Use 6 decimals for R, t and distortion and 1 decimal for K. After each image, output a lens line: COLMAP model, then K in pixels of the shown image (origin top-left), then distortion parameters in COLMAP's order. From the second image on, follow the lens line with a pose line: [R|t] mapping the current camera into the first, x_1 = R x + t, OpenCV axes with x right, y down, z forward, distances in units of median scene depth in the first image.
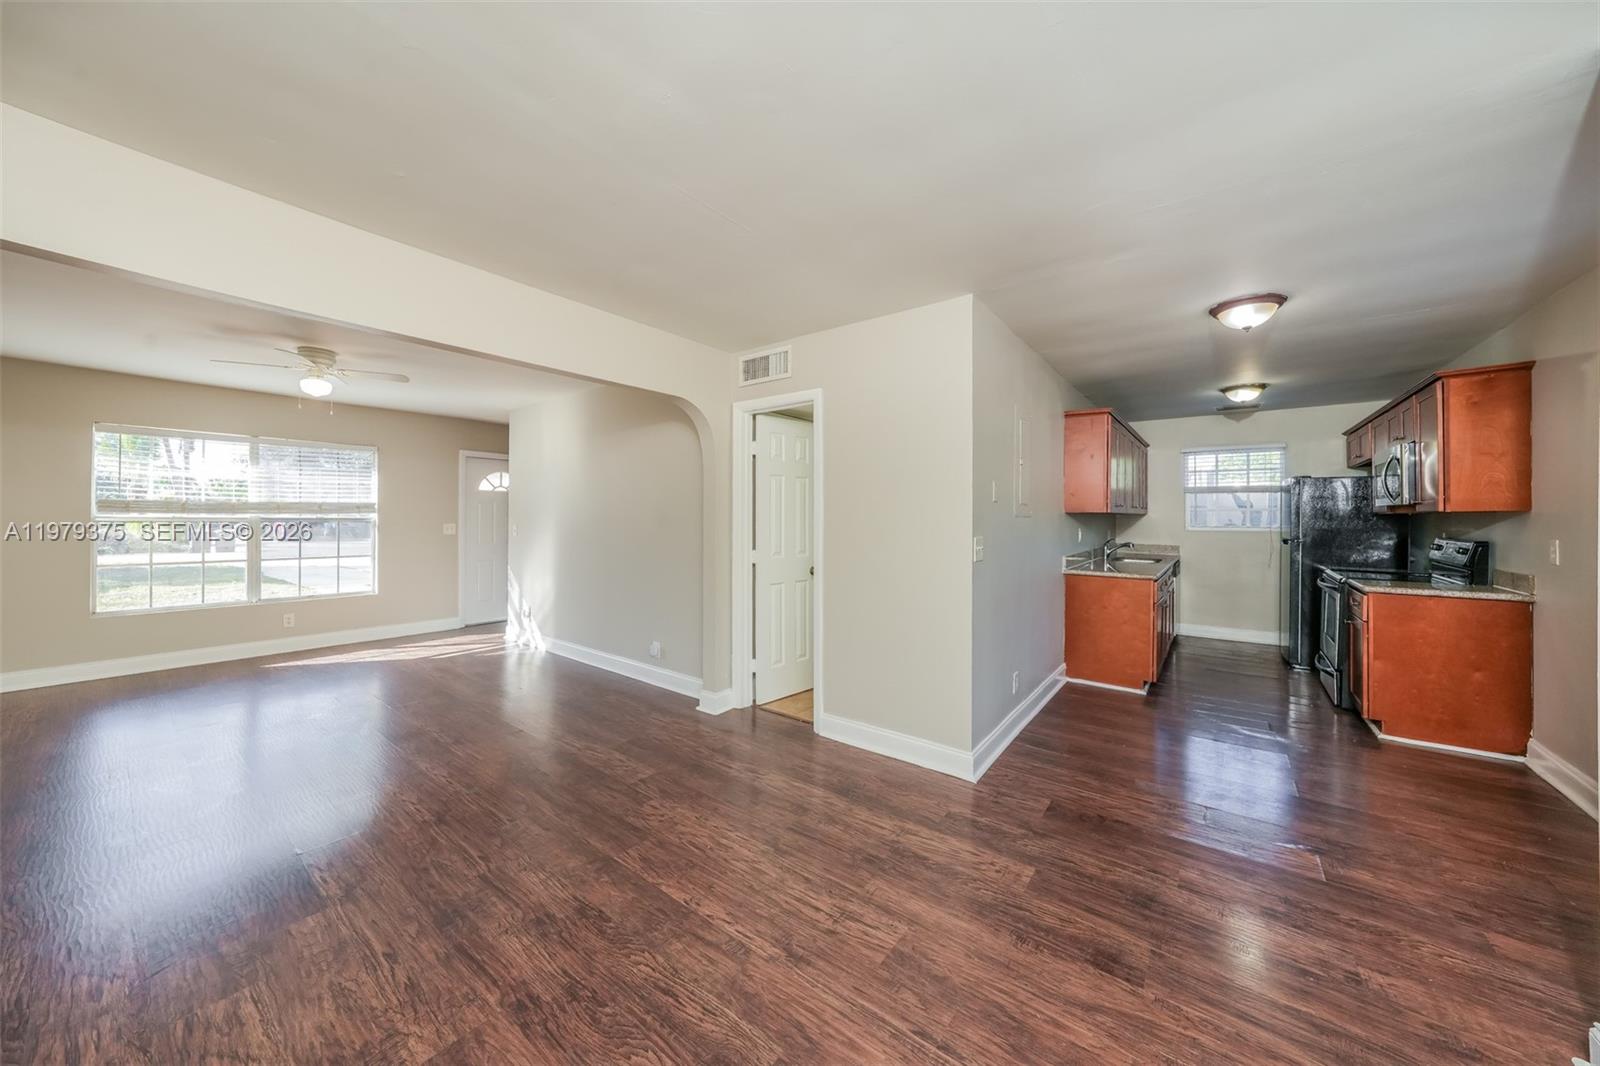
lens RADIAL K [[545.7, 0, 789.4], [0, 545.7, 520.8], [0, 0, 1]] dist [-0.000293, 0.000198]
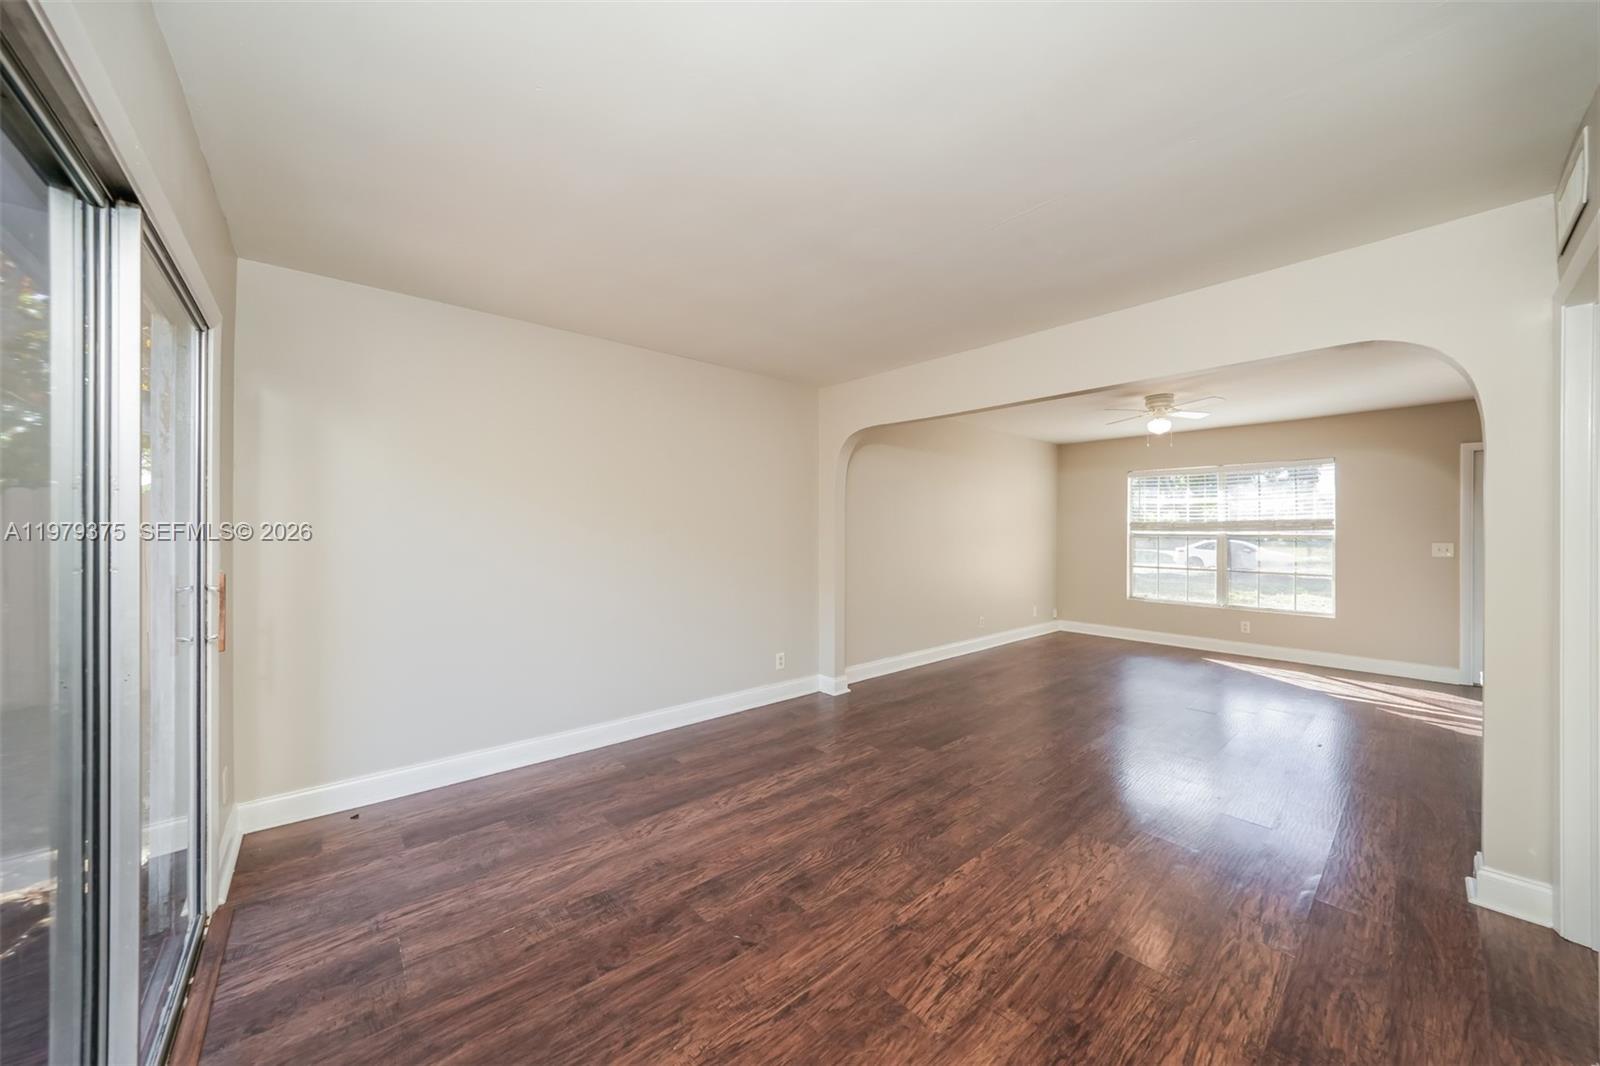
lens RADIAL K [[557.3, 0, 796.8], [0, 557.3, 531.6], [0, 0, 1]] dist [-0.000183, 0.000476]
pose [[-0.177679, -0.007838, -0.984057, 0.996465], [-0.011969, 0.999912, -0.005803, 0.016585], [0.984016, 0.010747, -0.177757, 0.872141]]
